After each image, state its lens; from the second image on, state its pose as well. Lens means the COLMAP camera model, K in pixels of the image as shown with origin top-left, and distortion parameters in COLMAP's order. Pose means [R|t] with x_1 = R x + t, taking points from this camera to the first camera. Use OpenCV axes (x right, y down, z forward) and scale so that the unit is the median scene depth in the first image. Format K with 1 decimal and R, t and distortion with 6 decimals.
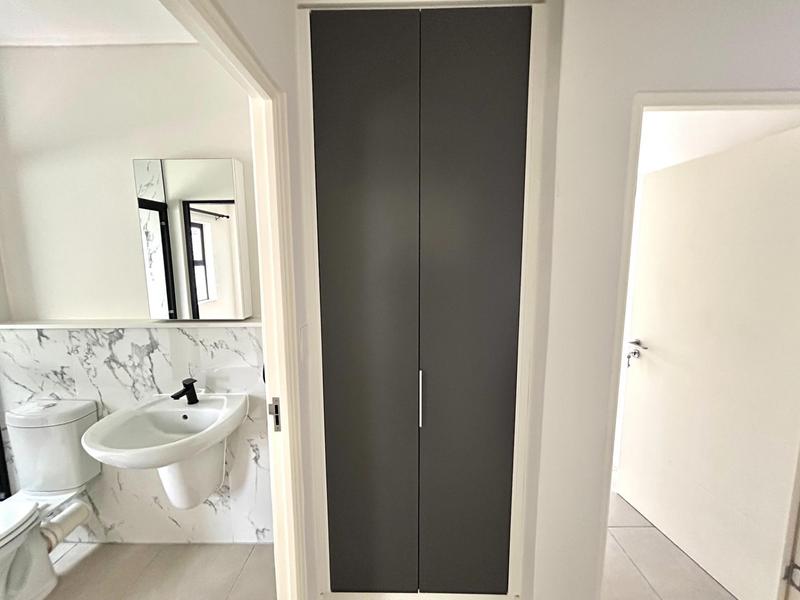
lens RADIAL K [[316.9, 0, 400.0], [0, 316.9, 300.0], [0, 0, 1]] dist [-0.001628, -0.000365]
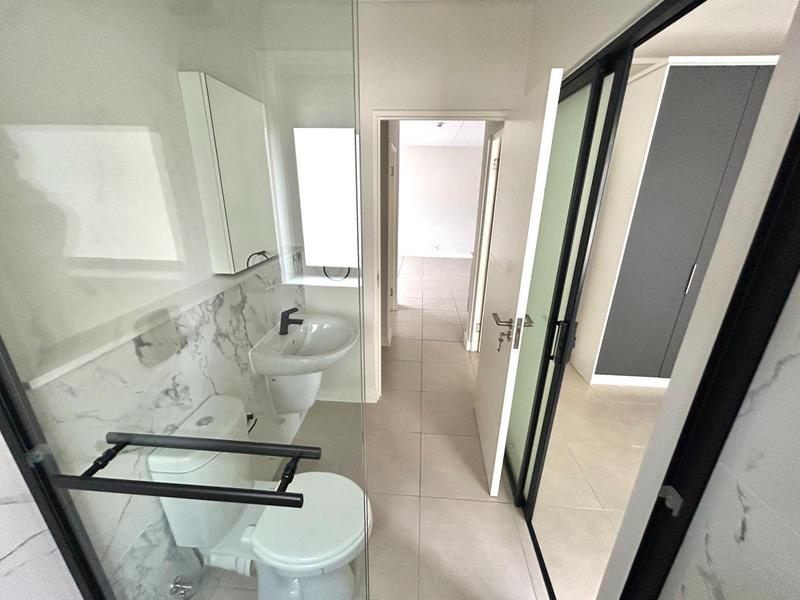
lens RADIAL K [[322.5, 0, 400.0], [0, 322.5, 300.0], [0, 0, 1]] dist [0.000179, -0.000125]
pose [[0.066631, -0.324946, 0.943382, -1.640710], [0.147318, 0.938325, 0.312799, -0.088781], [-0.986842, 0.118135, 0.110392, 0.427042]]
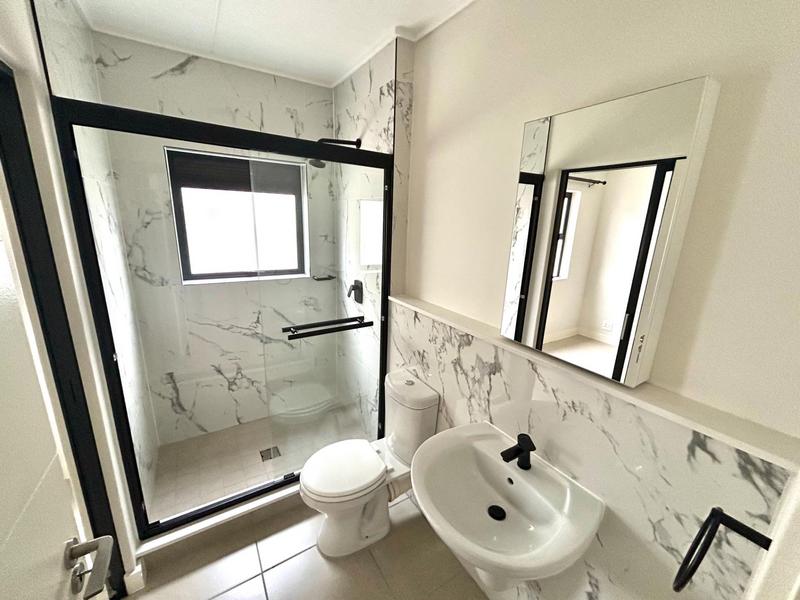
lens RADIAL K [[322.5, 0, 400.0], [0, 322.5, 300.0], [0, 0, 1]] dist [0.000179, -0.000125]
pose [[0.541777, 0.228153, -0.808965, -0.289240], [-0.145528, 0.973381, 0.177062, -0.128141], [0.827828, 0.021799, 0.560558, 0.335654]]
